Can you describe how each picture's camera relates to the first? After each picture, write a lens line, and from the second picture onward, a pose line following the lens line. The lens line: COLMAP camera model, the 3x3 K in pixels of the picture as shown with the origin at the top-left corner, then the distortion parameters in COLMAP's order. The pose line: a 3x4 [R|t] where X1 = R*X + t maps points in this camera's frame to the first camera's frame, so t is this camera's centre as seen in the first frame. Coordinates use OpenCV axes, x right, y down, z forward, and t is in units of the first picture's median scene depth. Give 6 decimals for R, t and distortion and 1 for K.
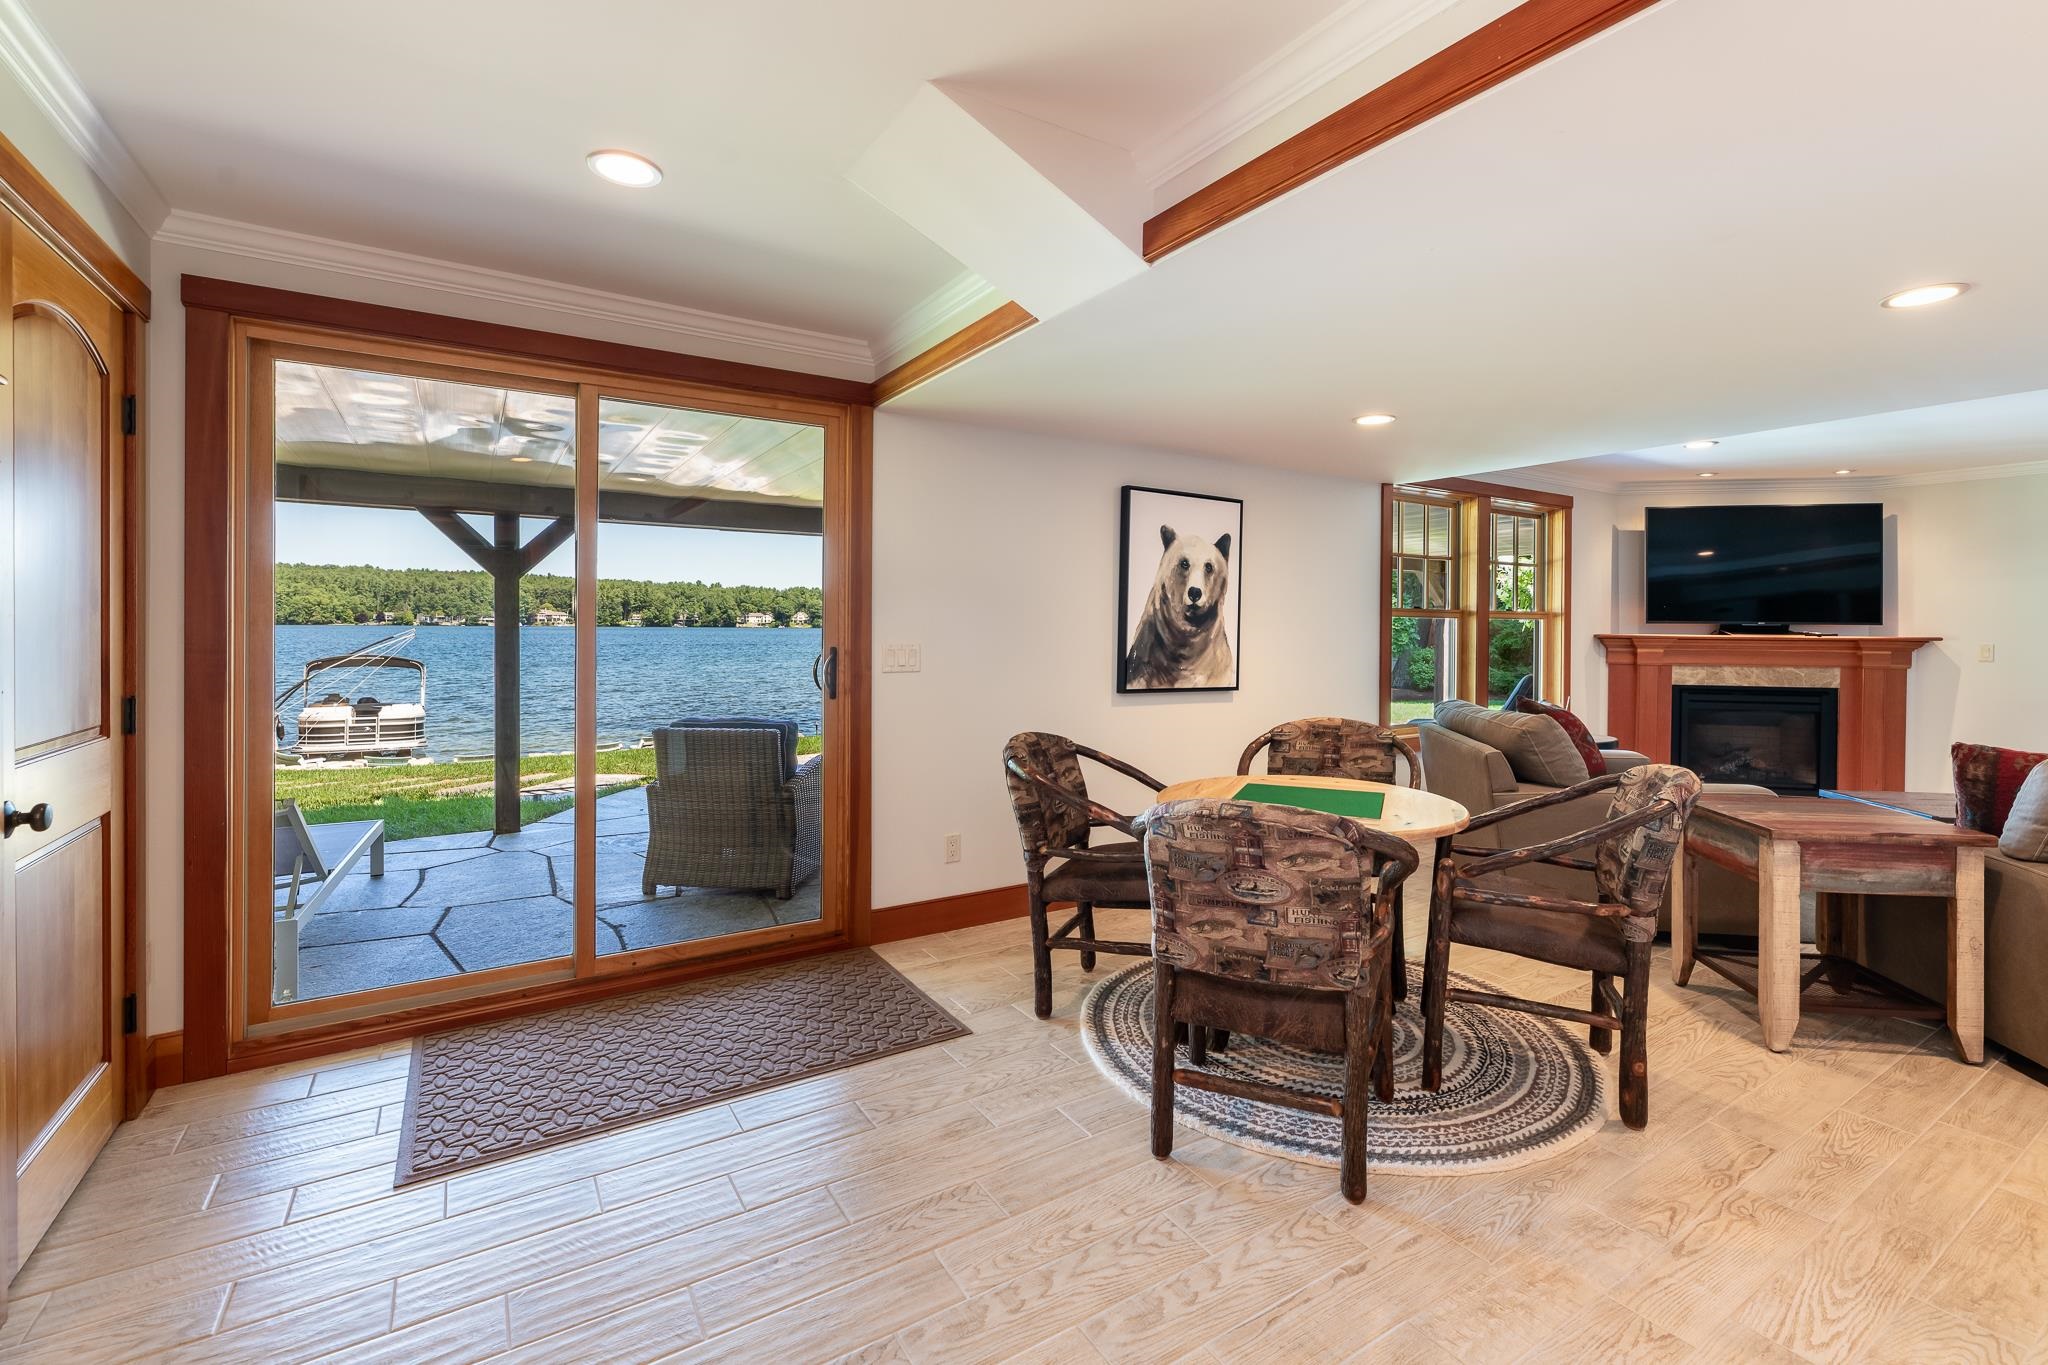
lens RADIAL K [[917.3, 0, 1033.5], [0, 917.3, 633.0], [0, 0, 1]] dist [-0.002120, -0.000608]
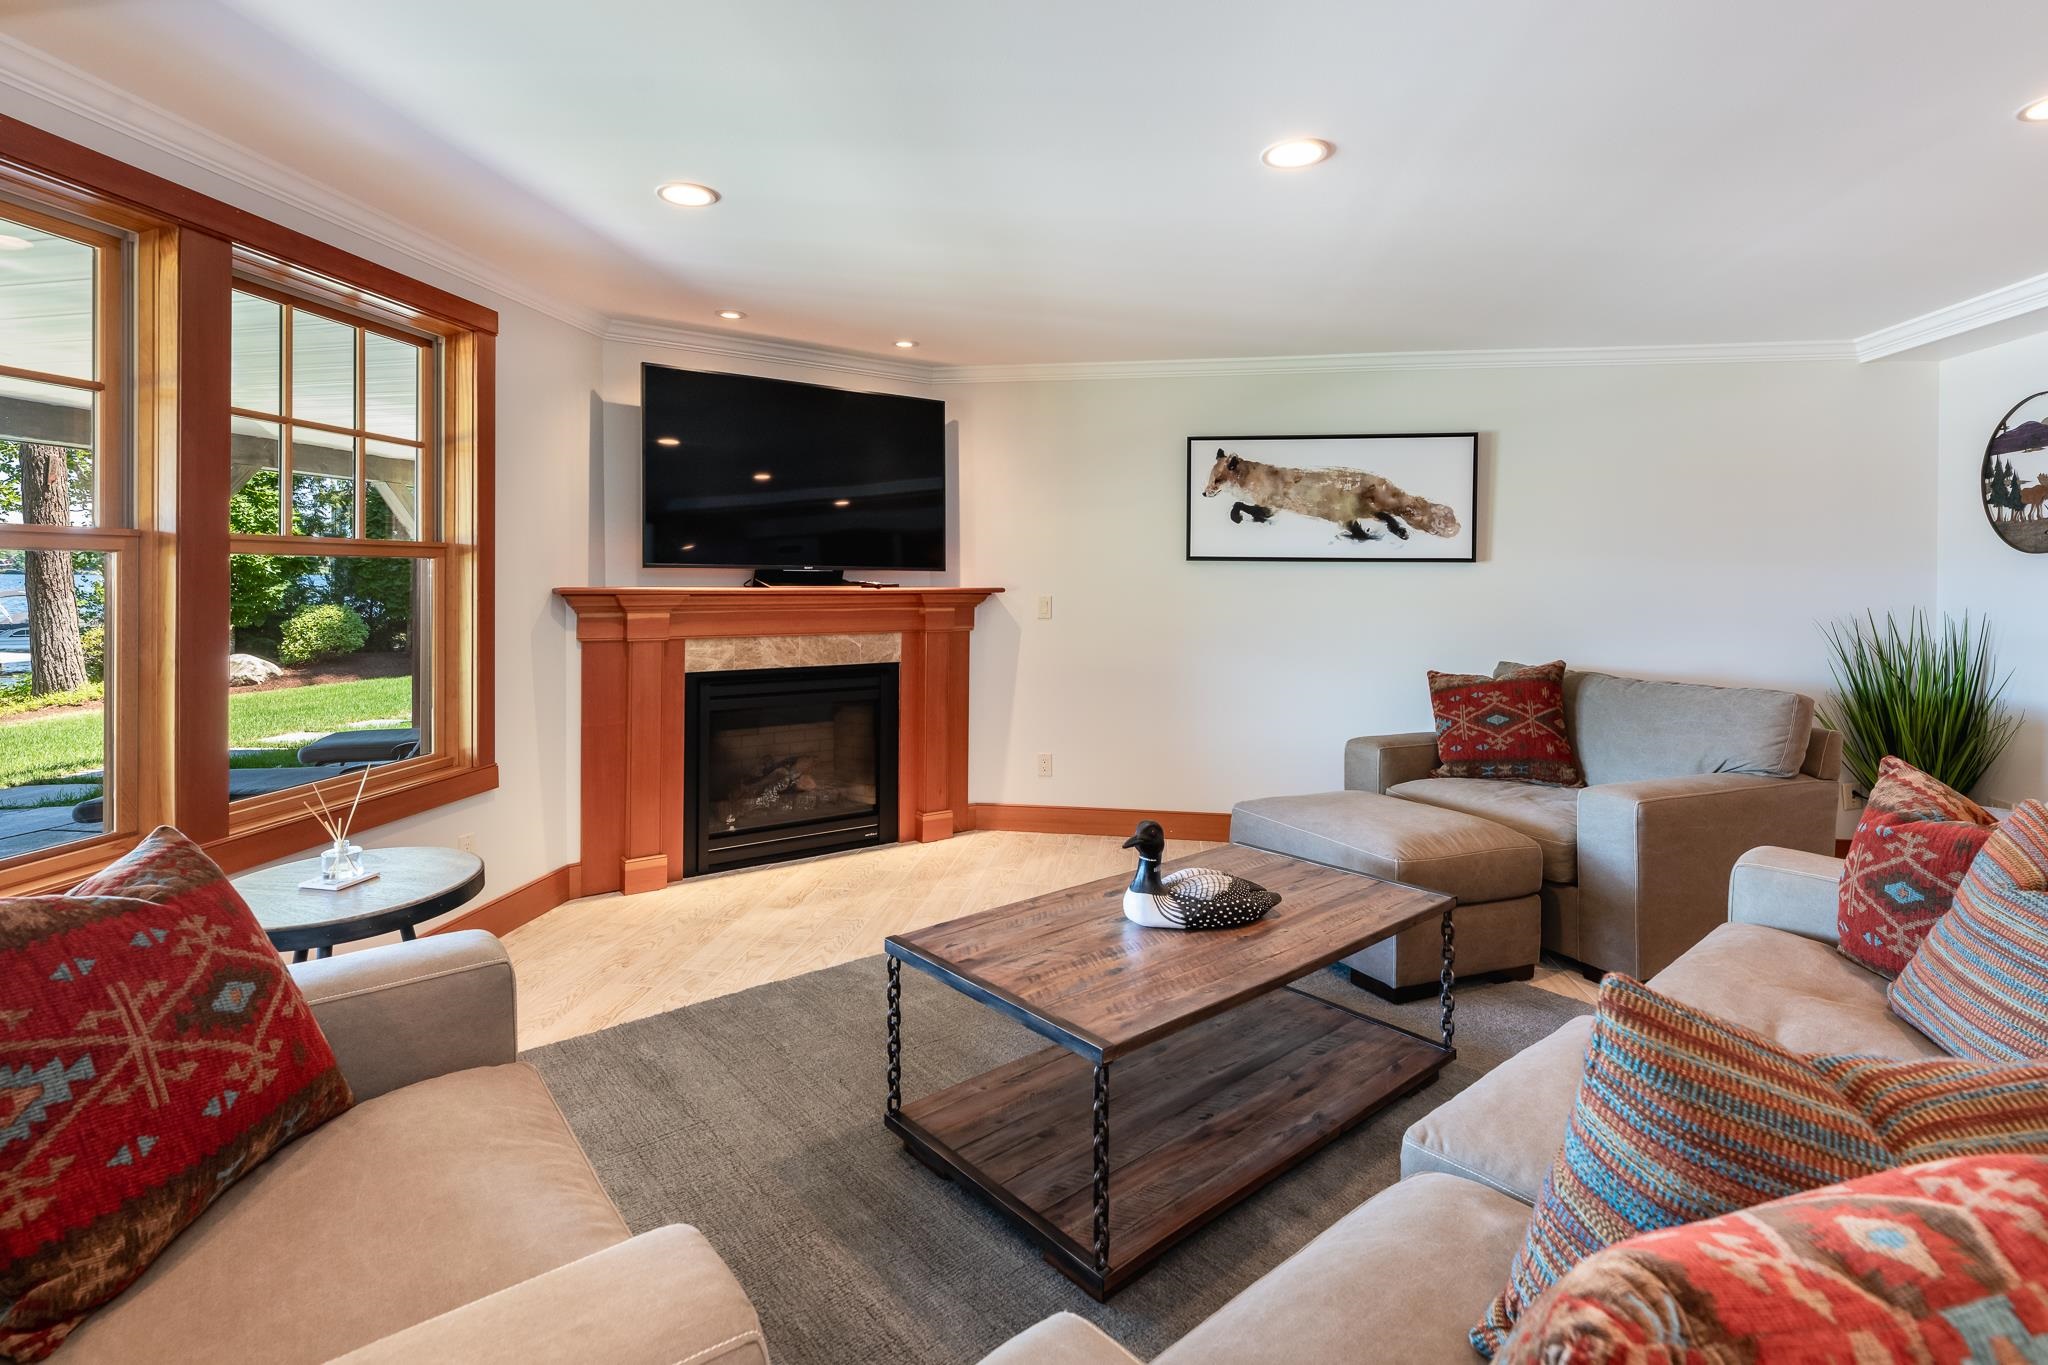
lens RADIAL K [[993.2, 0, 988.6], [0, 993.2, 577.0], [0, 0, 1]] dist [-0.000157, 0.000027]
pose [[0.681678, -0.004579, 0.731638, 0.397399], [0.002910, 0.999989, 0.003547, -0.006905], [-0.731647, -0.000289, 0.681684, 0.463336]]
